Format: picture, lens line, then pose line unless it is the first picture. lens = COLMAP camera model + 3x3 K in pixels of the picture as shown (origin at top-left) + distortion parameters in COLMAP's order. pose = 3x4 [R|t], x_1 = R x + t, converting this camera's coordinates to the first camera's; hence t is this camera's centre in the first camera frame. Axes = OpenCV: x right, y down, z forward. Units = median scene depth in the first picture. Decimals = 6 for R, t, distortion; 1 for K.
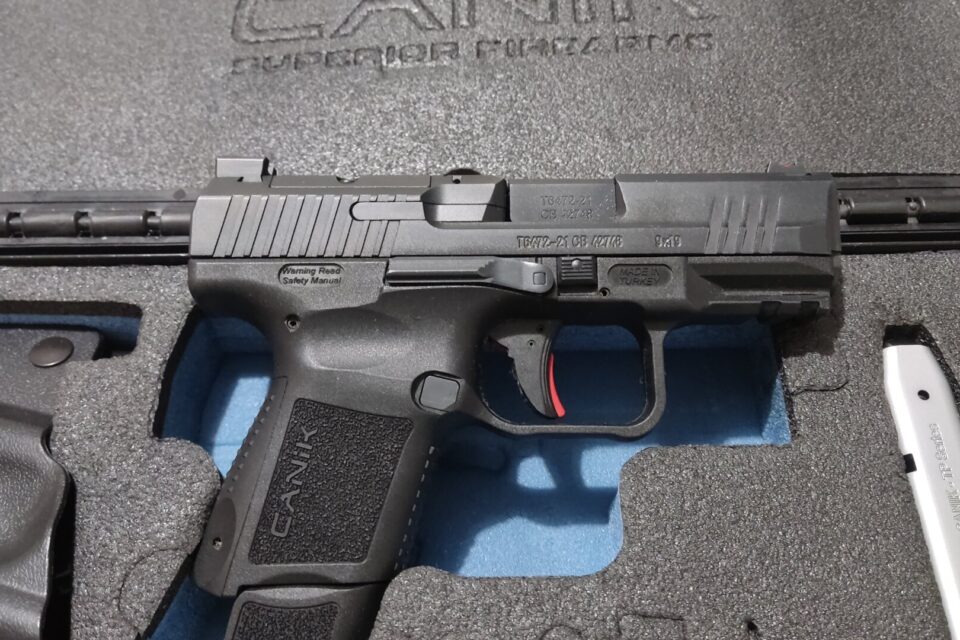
lens RADIAL K [[850.1, 0, 480.0], [0, 850.1, 320.0], [0, 0, 1]] dist [0.064408, -0.156394]
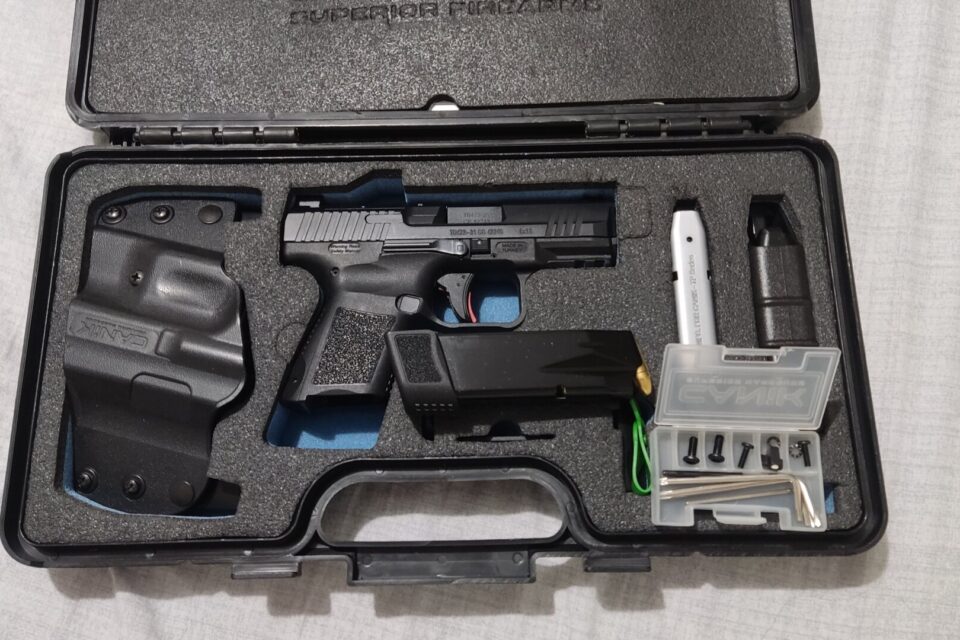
lens RADIAL K [[868.2, 0, 462.3], [0, 868.2, 318.7], [0, 0, 1]] dist [0.011197, -0.089230]
pose [[0.999959, -0.008744, 0.002425, 0.010872], [0.007782, 0.963864, 0.266281, -0.196270], [-0.004666, -0.266251, 0.963892, -0.675189]]
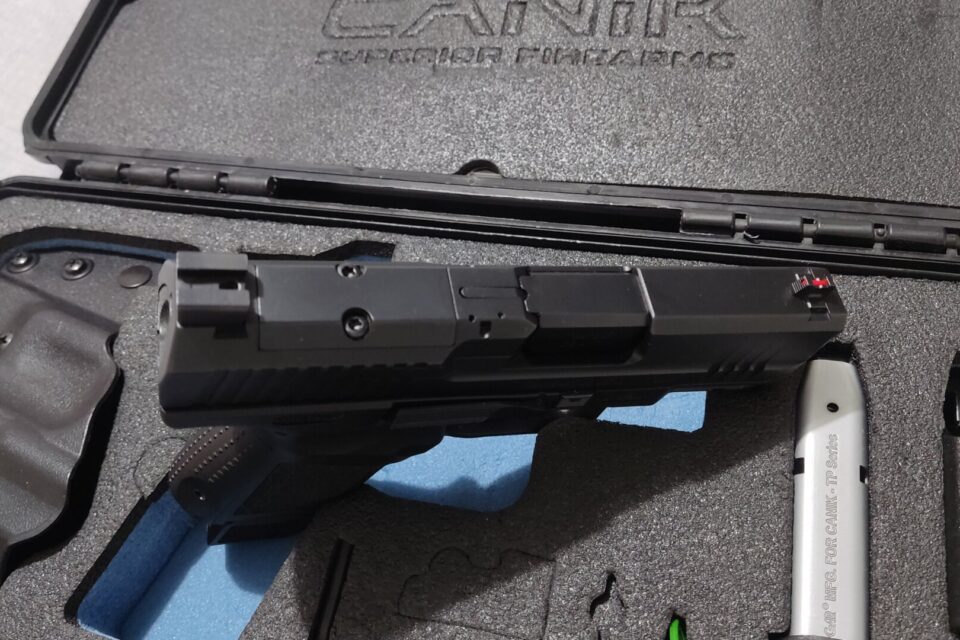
lens RADIAL K [[850.1, 0, 480.0], [0, 850.1, 320.0], [0, 0, 1]] dist [0.064408, -0.156394]
pose [[0.968555, 0.125184, -0.215011, 0.236649], [-0.122124, 0.992133, 0.027512, 0.003150], [0.216764, -0.000389, 0.976224, -0.105822]]
